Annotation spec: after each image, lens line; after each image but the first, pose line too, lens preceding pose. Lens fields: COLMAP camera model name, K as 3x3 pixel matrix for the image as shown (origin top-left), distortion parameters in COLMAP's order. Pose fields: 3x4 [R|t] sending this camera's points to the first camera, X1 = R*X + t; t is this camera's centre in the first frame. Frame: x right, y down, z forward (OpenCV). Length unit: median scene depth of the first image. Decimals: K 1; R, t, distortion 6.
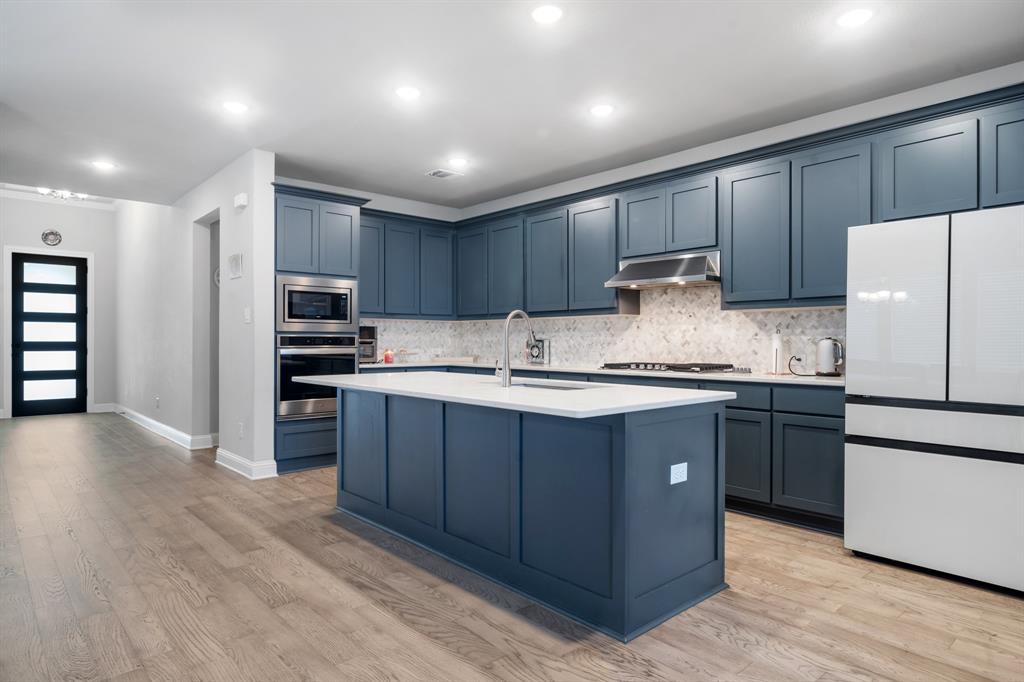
lens RADIAL K [[601.1, 0, 512.0], [0, 601.1, 341.0], [0, 0, 1]] dist [0.001869, -0.000335]
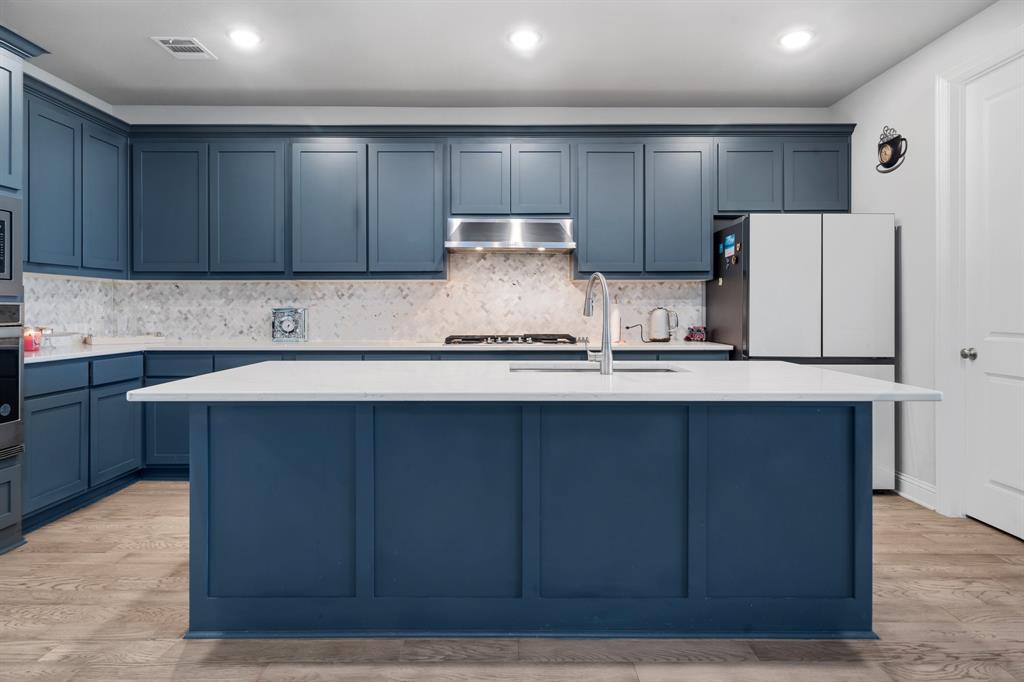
lens RADIAL K [[600.7, 0, 511.8], [0, 600.7, 308.2], [0, 0, 1]] dist [0.001961, -0.000140]
pose [[0.667952, -0.001179, 0.744204, -0.409848], [0.001376, 0.999999, 0.000350, -0.004262], [-0.744203, 0.000790, 0.667953, 0.372400]]
